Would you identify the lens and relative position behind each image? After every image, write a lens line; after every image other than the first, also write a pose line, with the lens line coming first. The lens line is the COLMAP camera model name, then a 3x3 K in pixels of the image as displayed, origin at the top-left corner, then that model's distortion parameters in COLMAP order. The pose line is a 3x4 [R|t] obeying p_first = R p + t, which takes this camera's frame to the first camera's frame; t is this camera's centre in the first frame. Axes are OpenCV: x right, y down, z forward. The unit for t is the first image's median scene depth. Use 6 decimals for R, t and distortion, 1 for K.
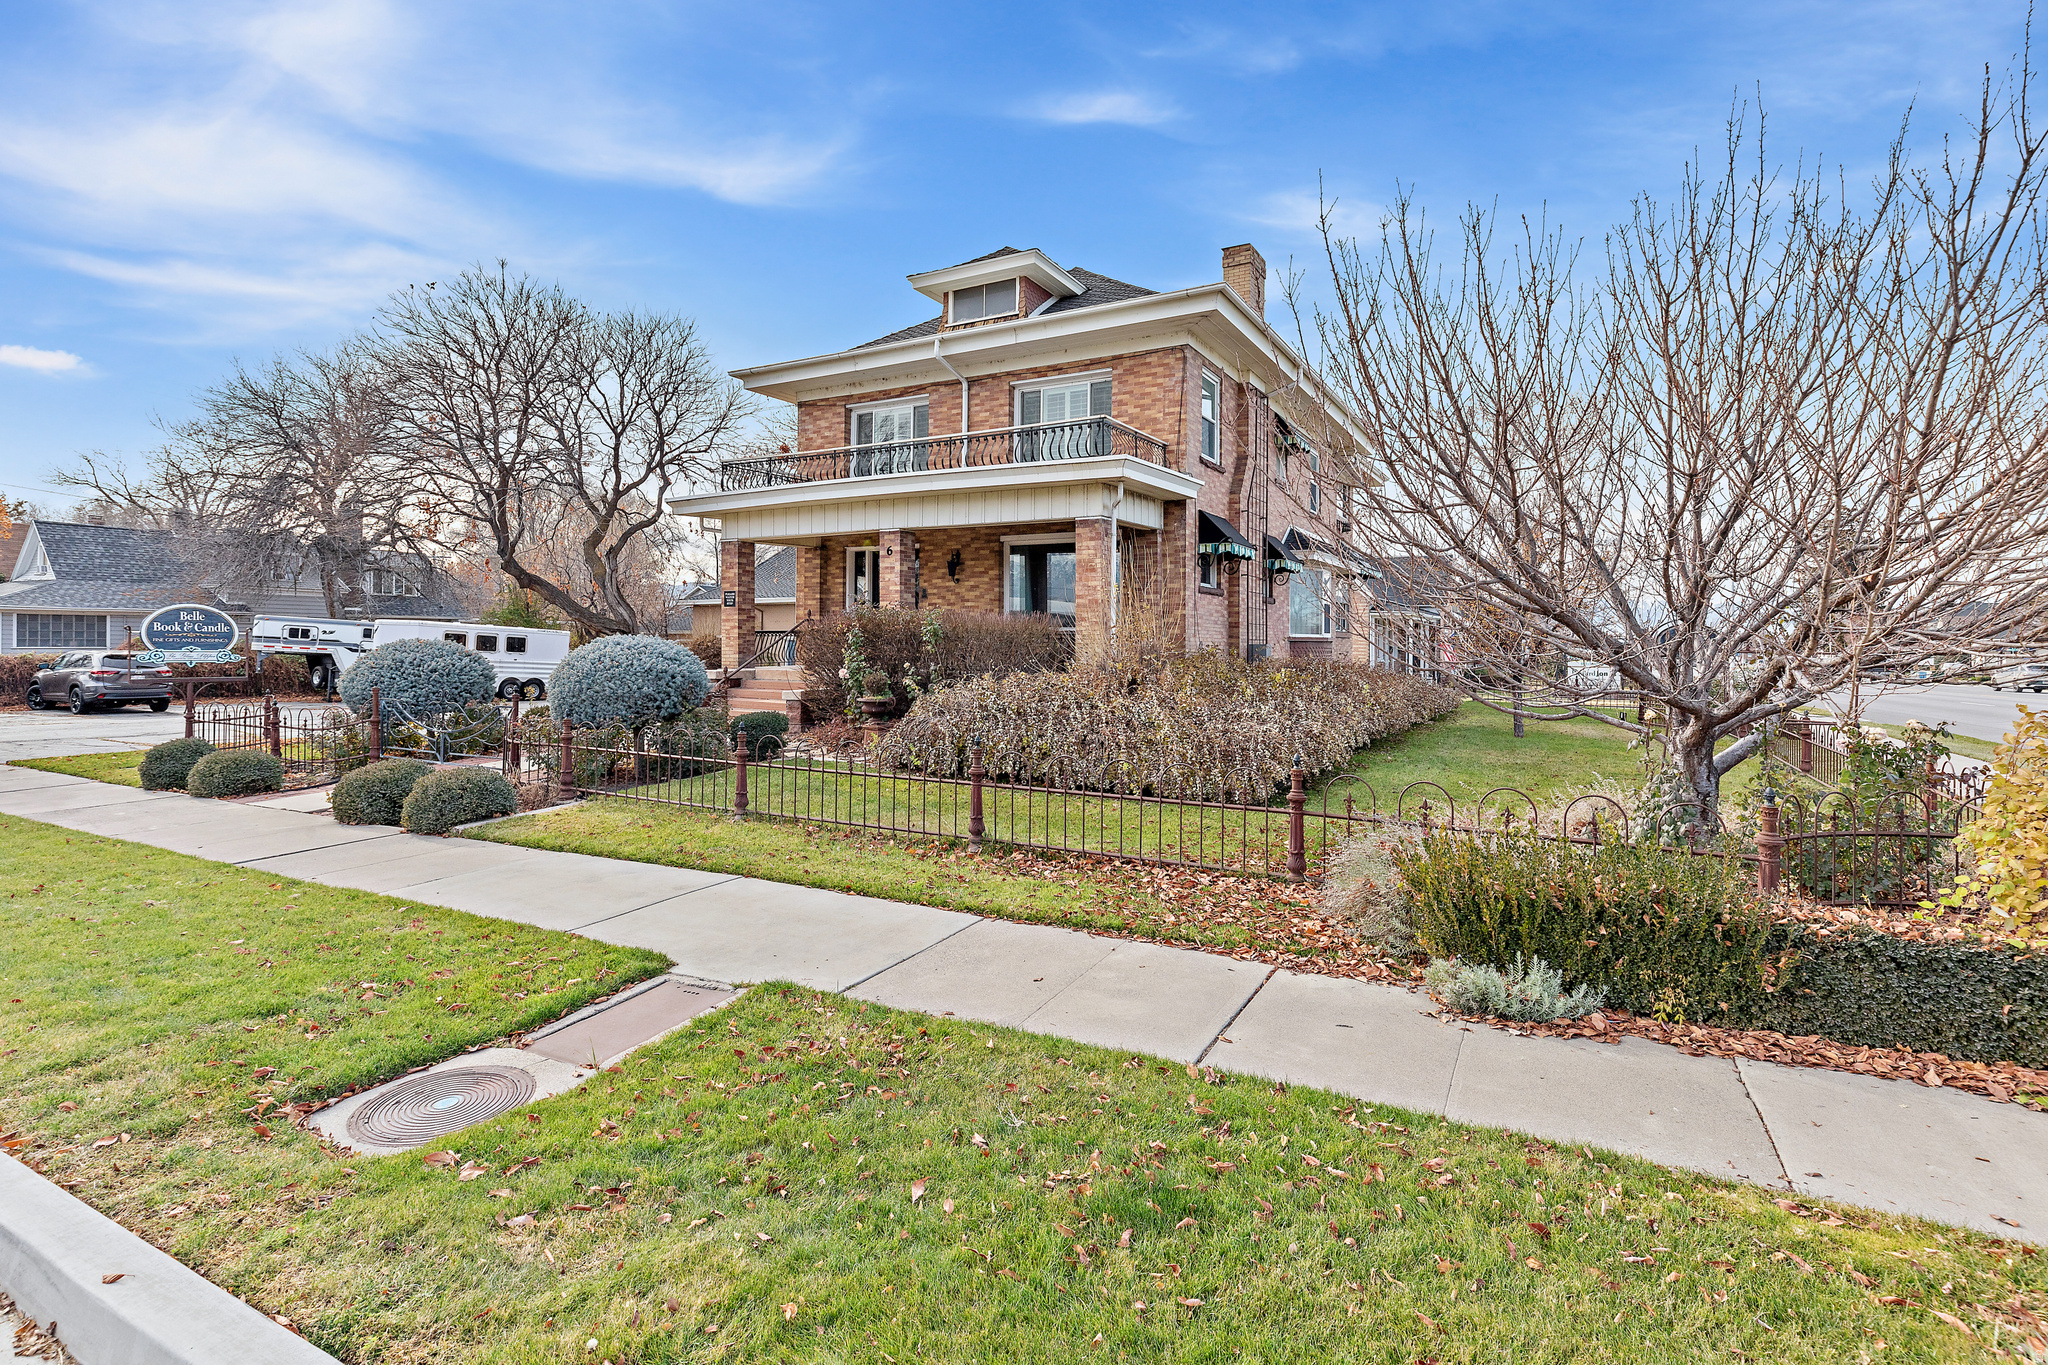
lens RADIAL K [[962.2, 0, 1022.4], [0, 962.2, 615.5], [0, 0, 1]] dist [0.009727, -0.000098]
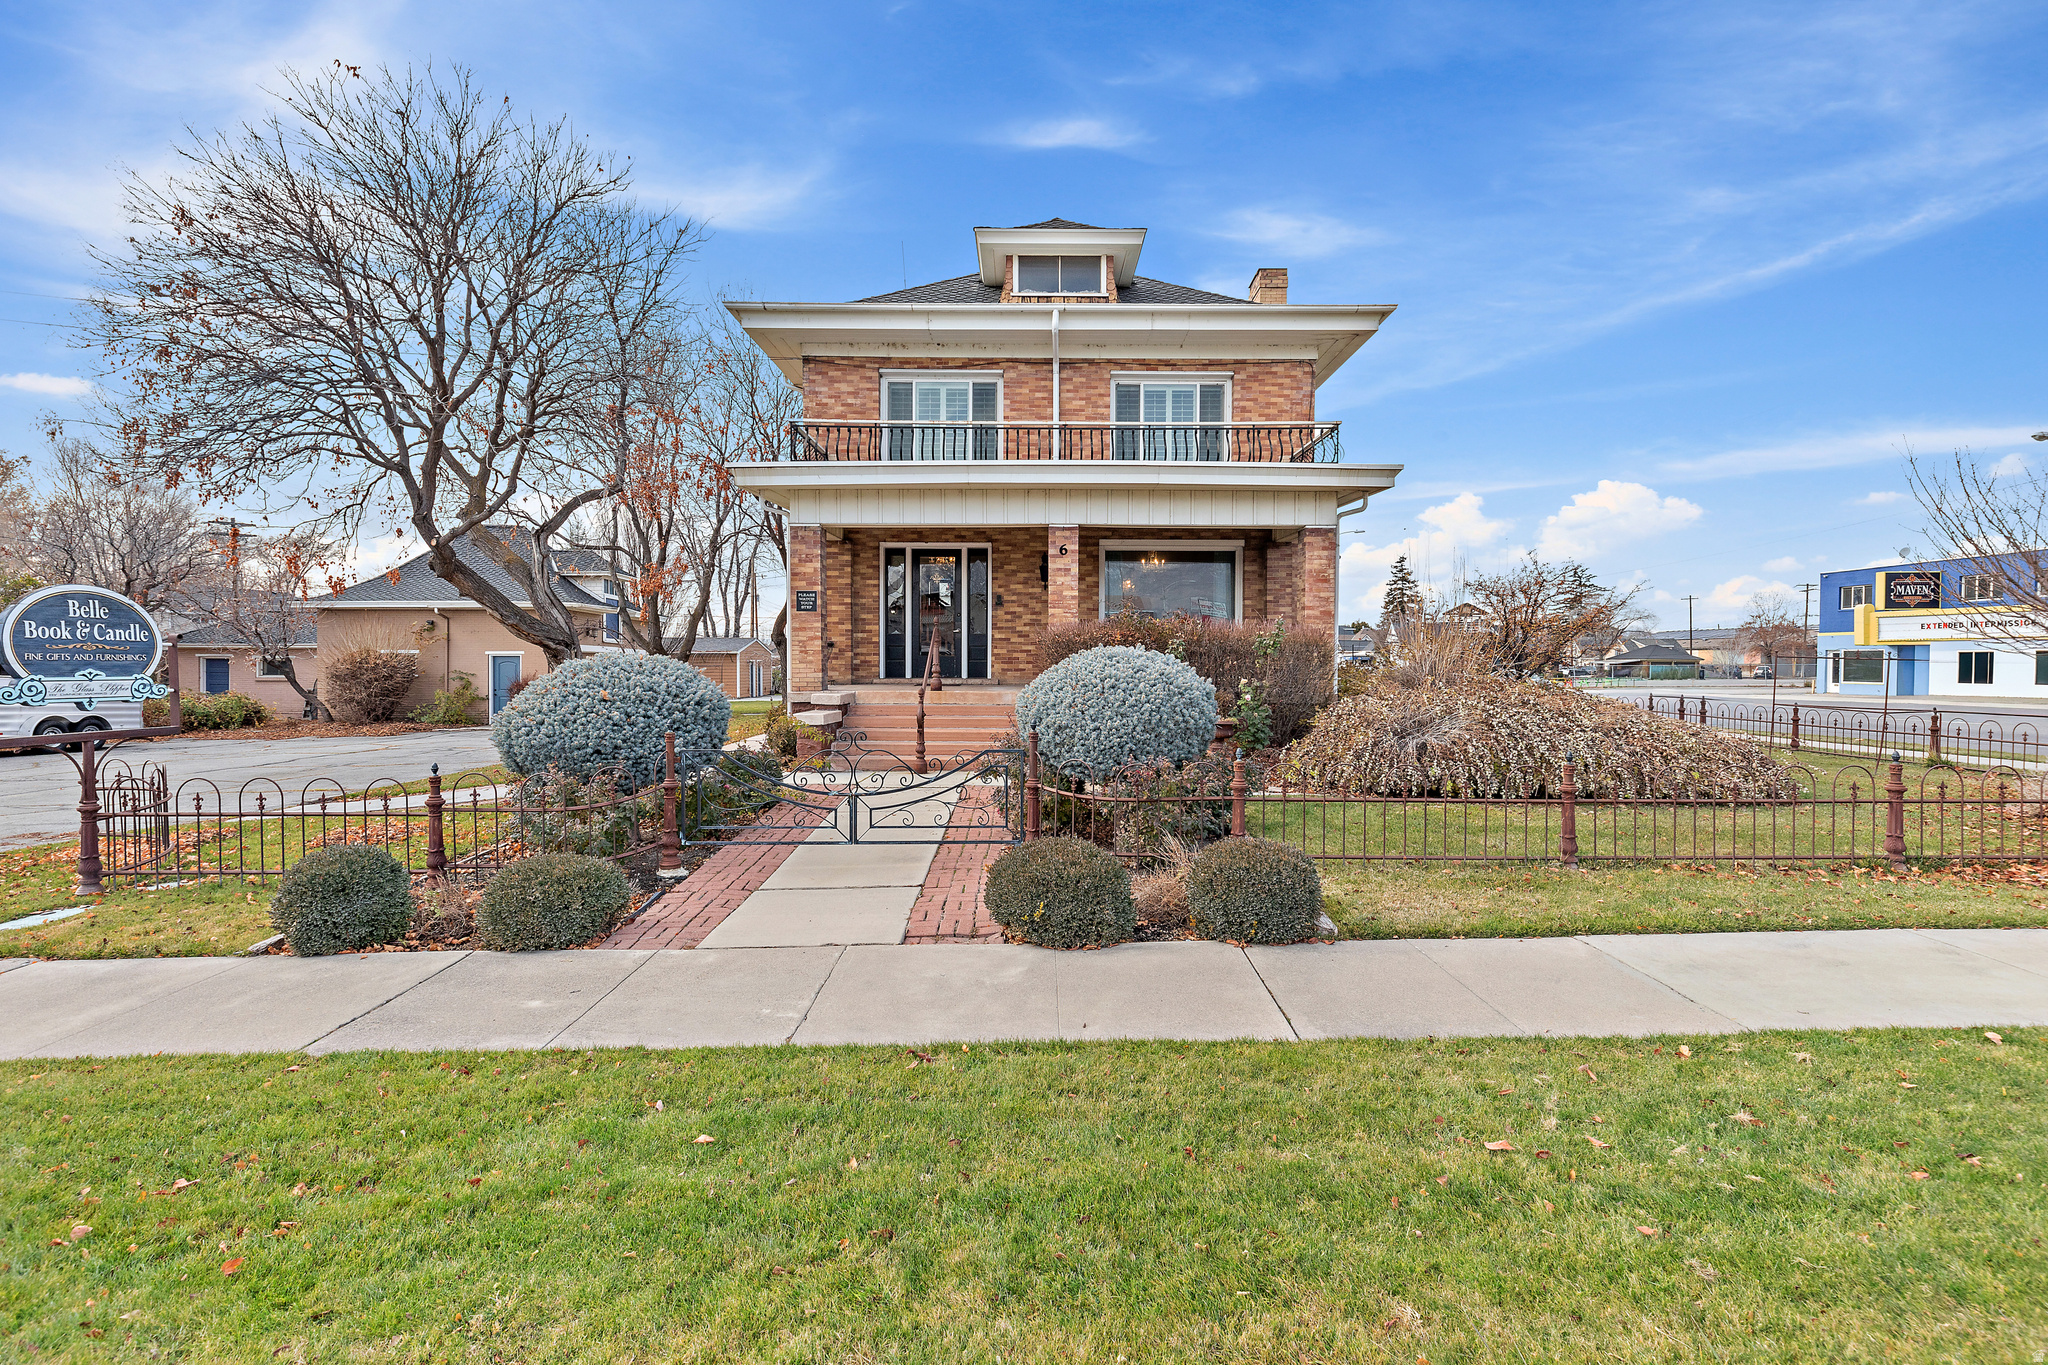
lens RADIAL K [[929.8, 0, 1031.1], [0, 929.8, 662.8], [0, 0, 1]] dist [-0.001370, -0.000299]
pose [[0.868796, -0.008033, 0.495105, -0.512278], [-0.008908, 0.999453, 0.031848, 0.006604], [-0.495090, -0.032080, 0.868249, 0.261974]]
